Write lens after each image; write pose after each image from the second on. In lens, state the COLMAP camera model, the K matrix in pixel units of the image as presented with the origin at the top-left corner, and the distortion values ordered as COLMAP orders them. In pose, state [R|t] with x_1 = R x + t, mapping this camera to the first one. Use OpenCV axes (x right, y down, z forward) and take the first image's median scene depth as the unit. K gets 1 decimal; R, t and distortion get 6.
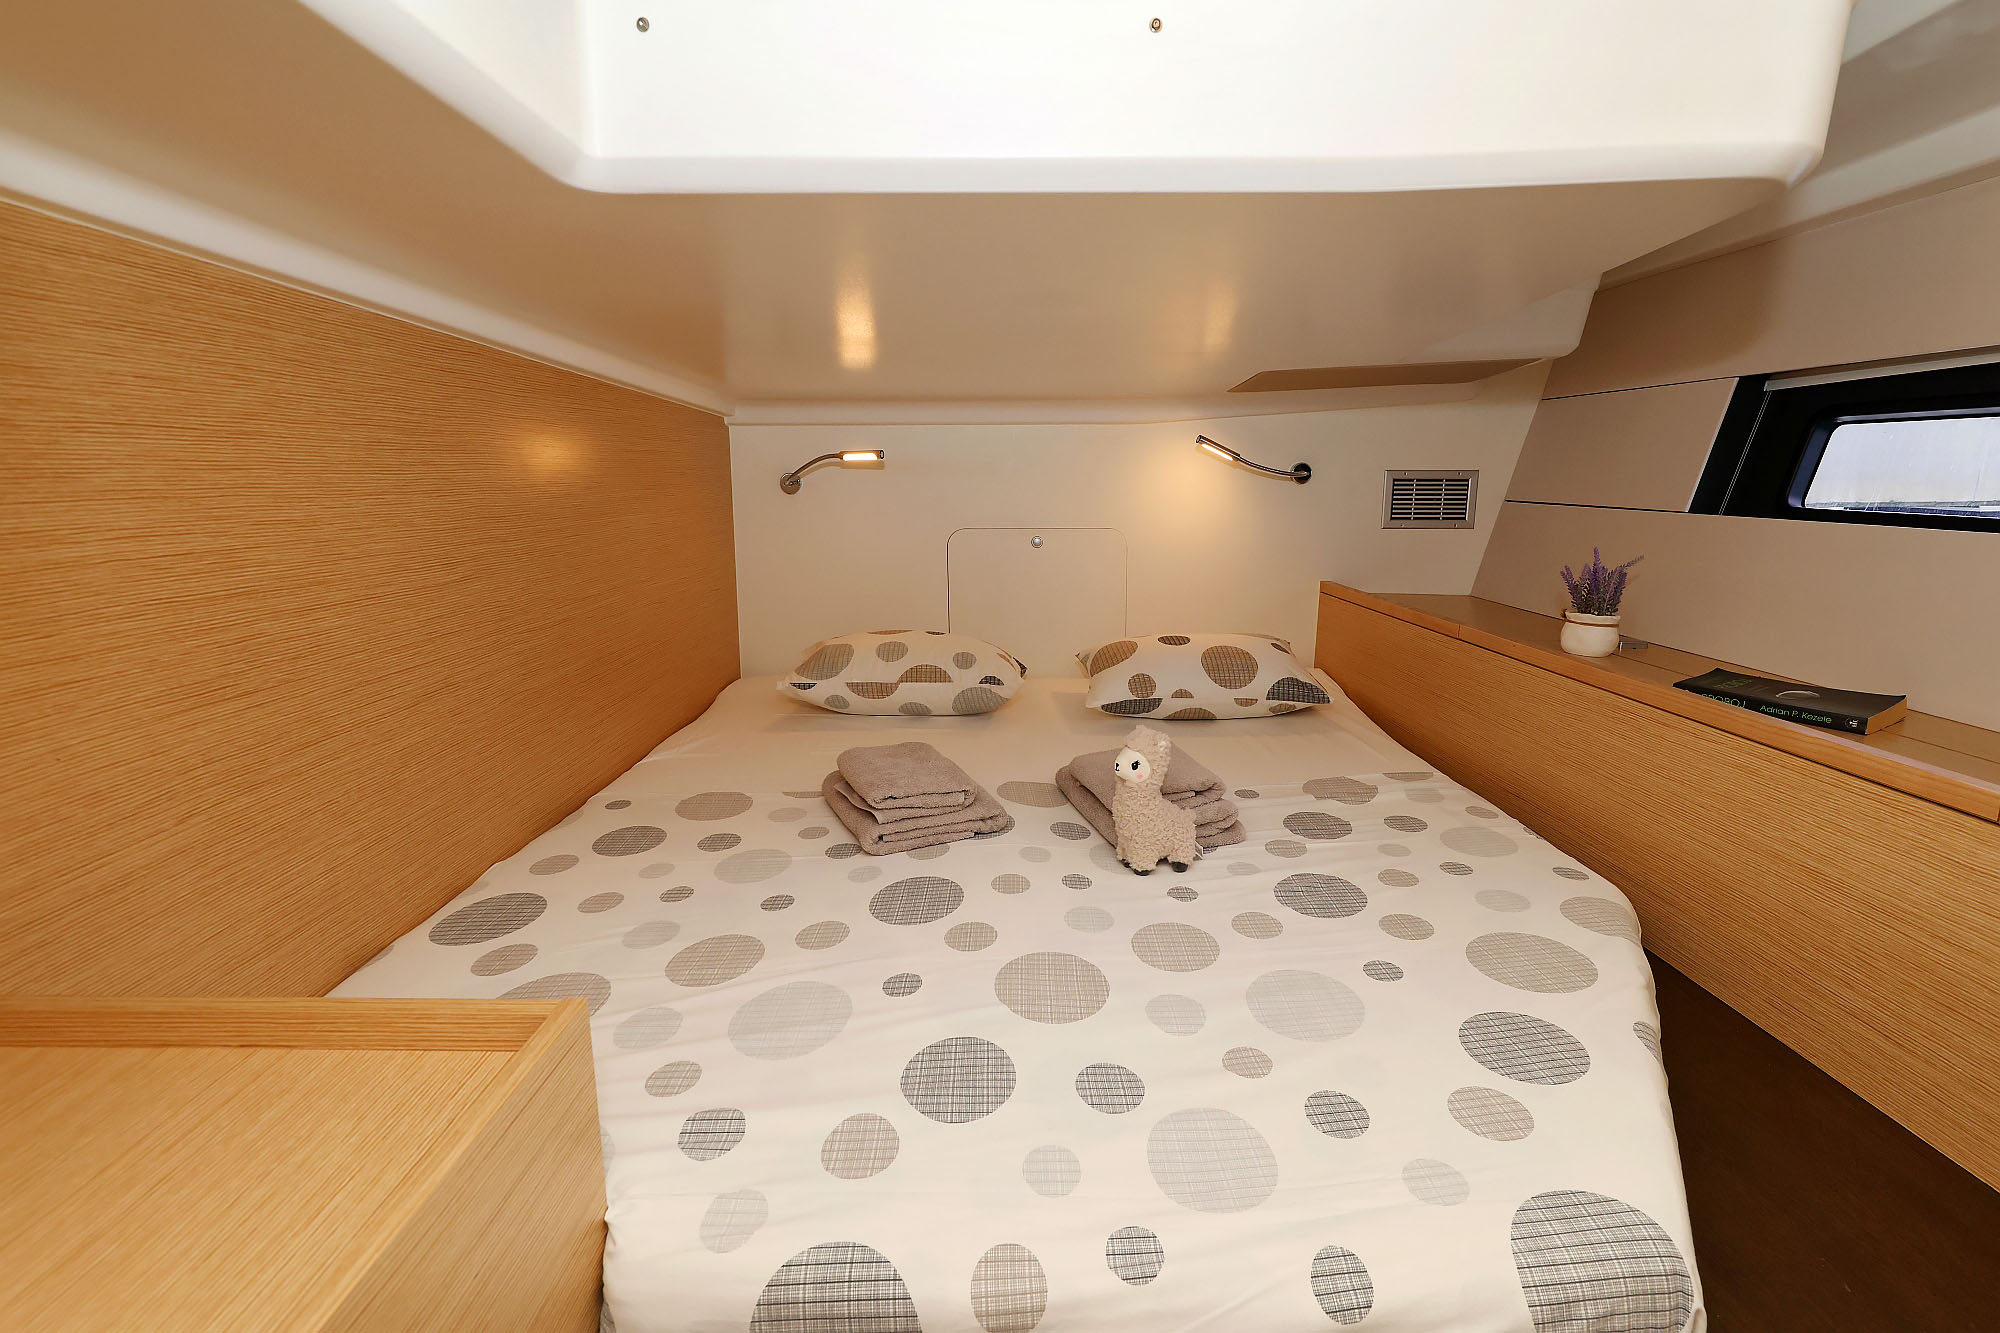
lens RADIAL K [[946.7, 0, 1000.0], [0, 946.7, 666.5], [0, 0, 1]] dist [0.001014, 0.000395]
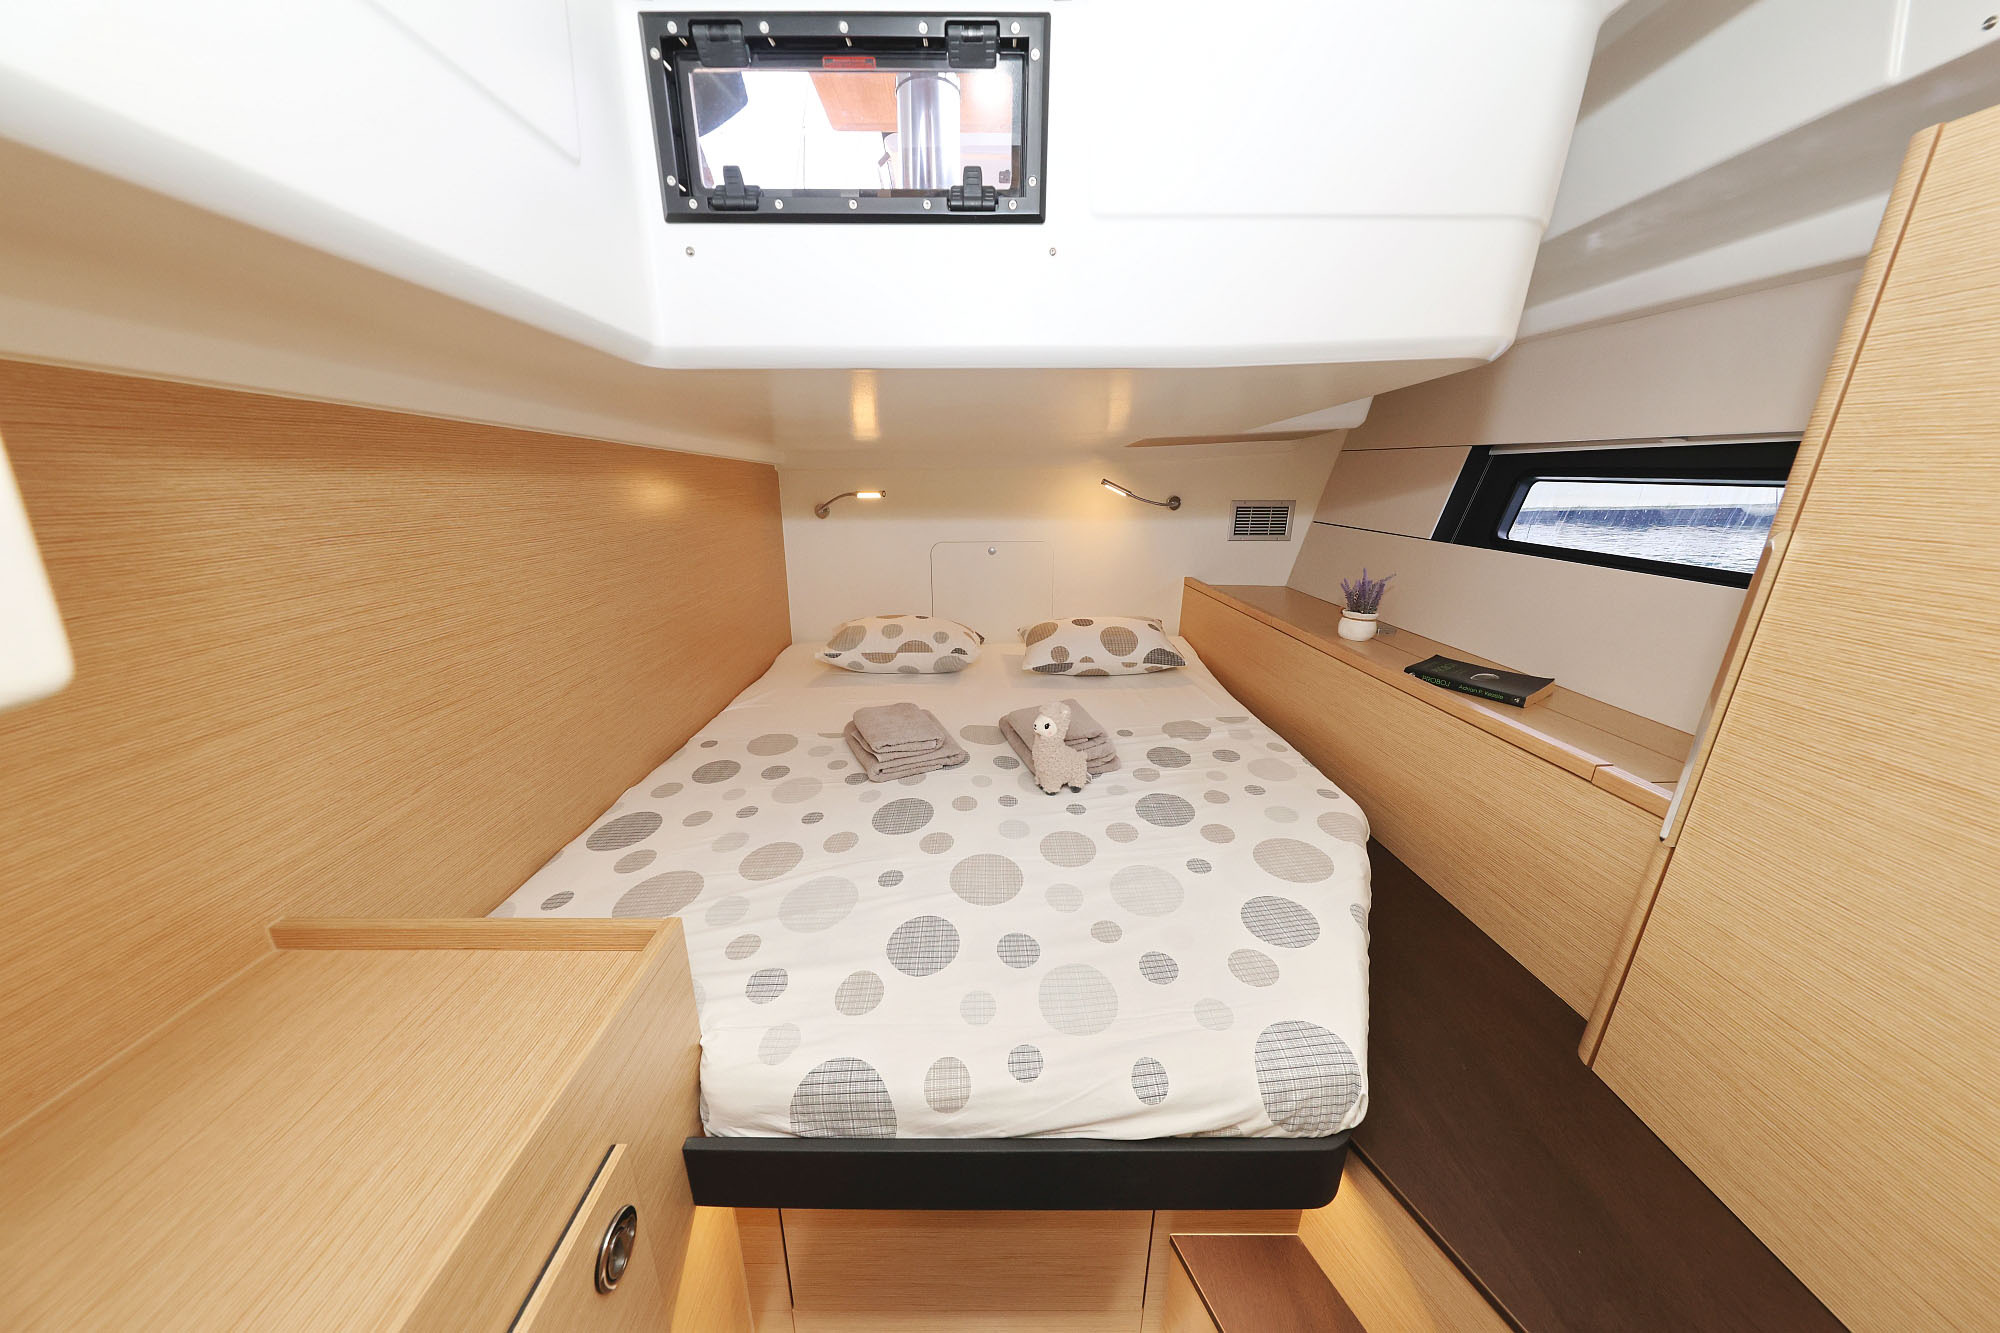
lens RADIAL K [[643.8, 0, 984.9], [0, 643.8, 670.5], [0, 0, 1]] dist [-0.000437, -0.000074]
pose [[0.999964, 0.001134, 0.008355, 0.040373], [-0.002038, 0.994038, 0.109016, -0.114118], [-0.008182, -0.109029, 0.994005, -0.021010]]
